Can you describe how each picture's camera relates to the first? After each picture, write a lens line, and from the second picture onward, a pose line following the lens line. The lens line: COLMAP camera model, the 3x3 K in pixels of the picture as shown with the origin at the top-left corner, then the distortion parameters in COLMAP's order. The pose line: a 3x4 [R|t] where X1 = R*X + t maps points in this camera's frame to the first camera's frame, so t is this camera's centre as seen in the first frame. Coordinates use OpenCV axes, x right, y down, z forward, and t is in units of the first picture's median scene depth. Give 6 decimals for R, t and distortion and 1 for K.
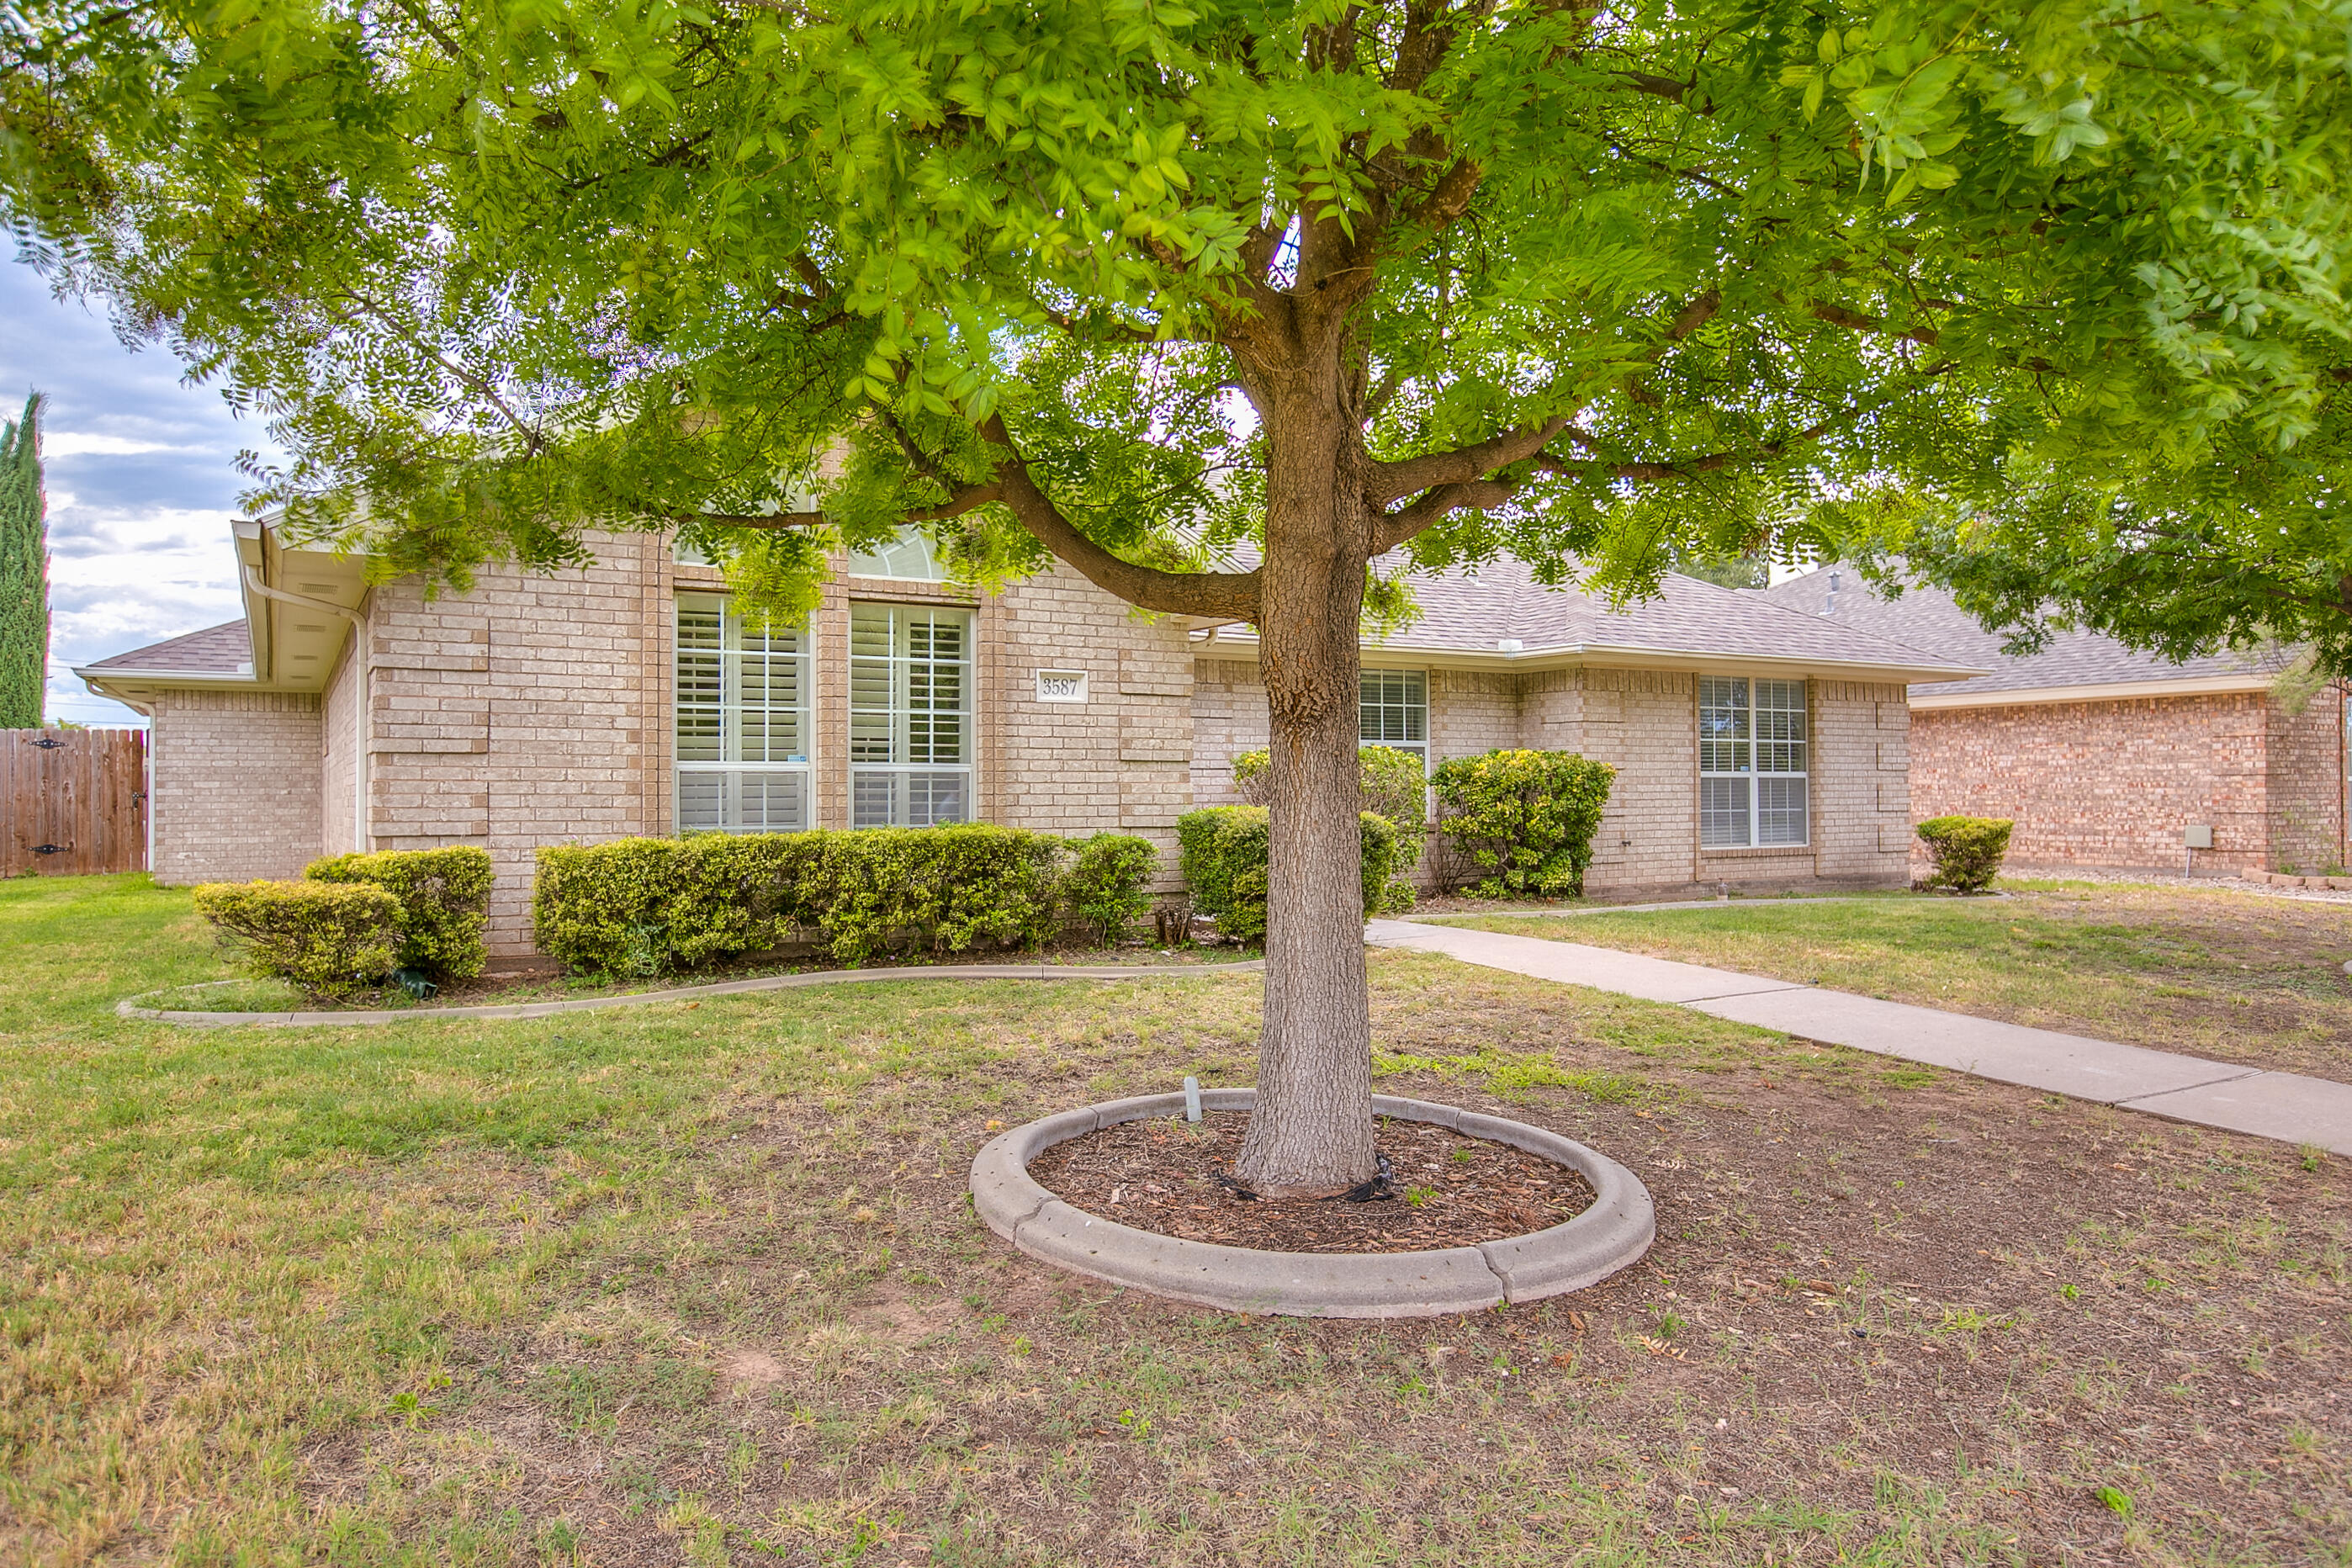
lens RADIAL K [[1531.0, 0, 1178.8], [0, 1531.0, 784.7], [0, 0, 1]] dist [0.002943, 0.000570]
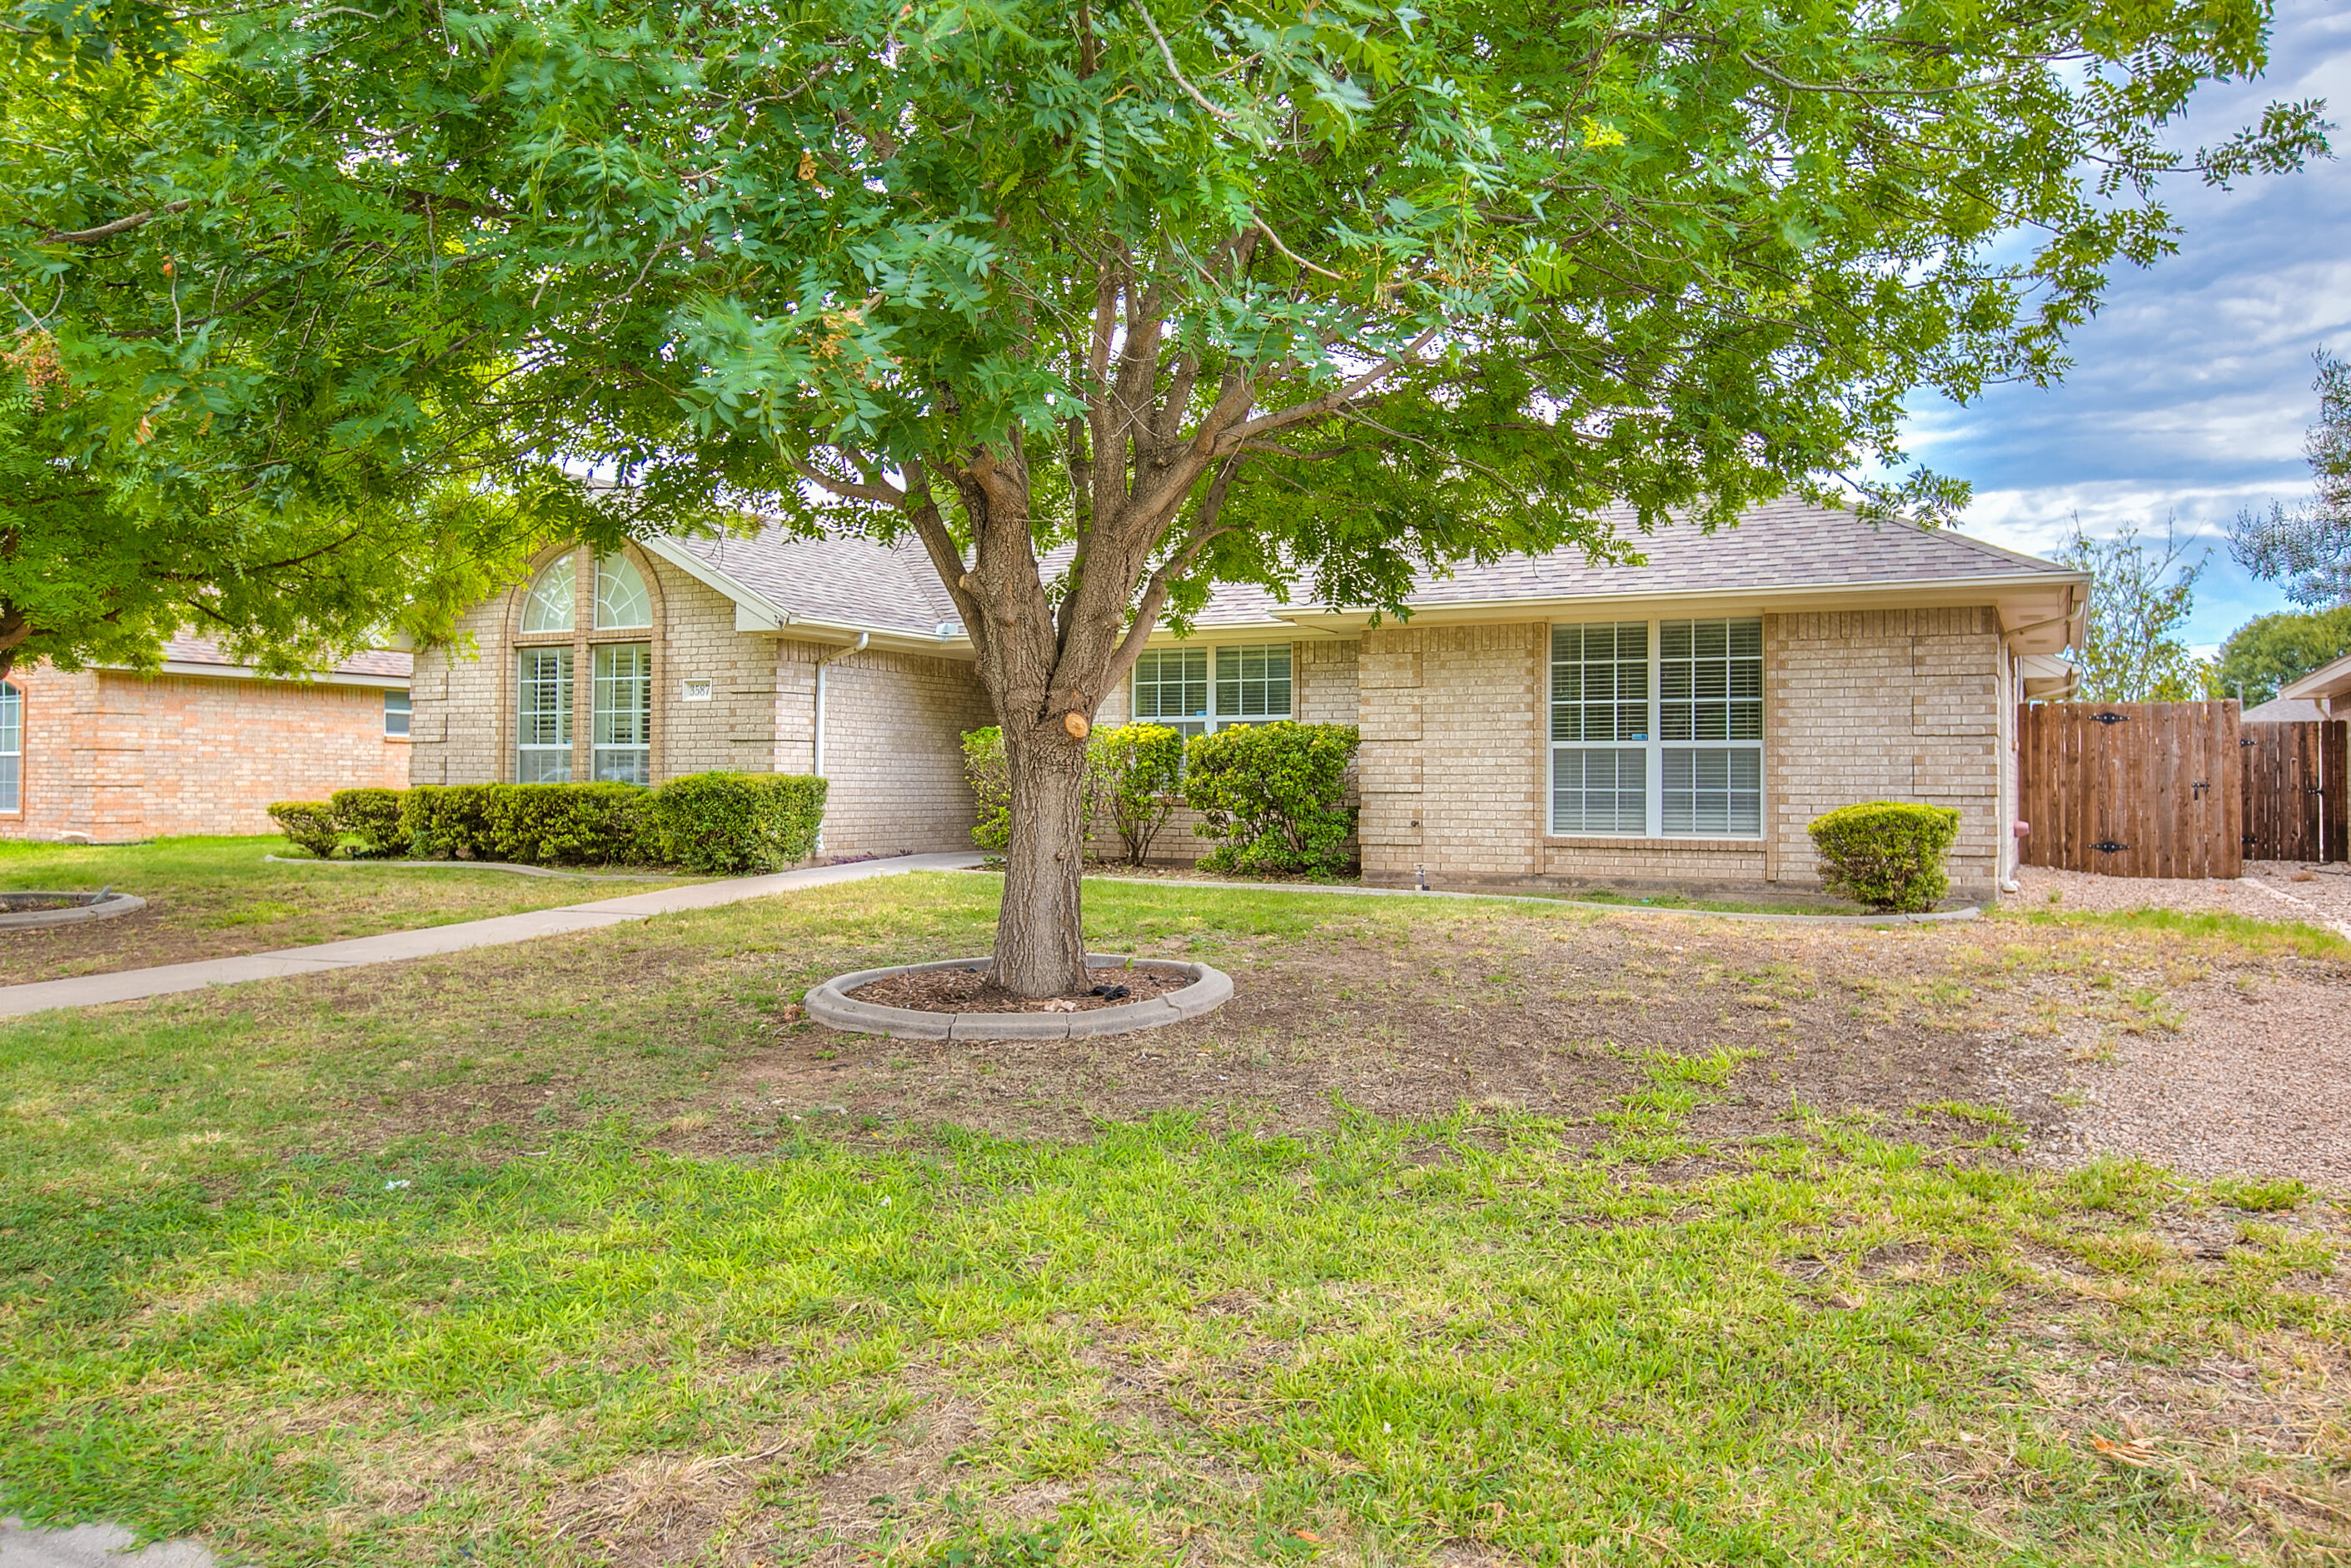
lens RADIAL K [[1725.7, 0, 1182.9], [0, 1725.7, 773.2], [0, 0, 1]] dist [0.002021, -0.000461]
pose [[0.531746, 0.000615, -0.846904, 1.530195], [-0.003110, 0.999994, -0.001227, 0.015290], [0.846898, 0.003286, 0.531745, 0.507862]]
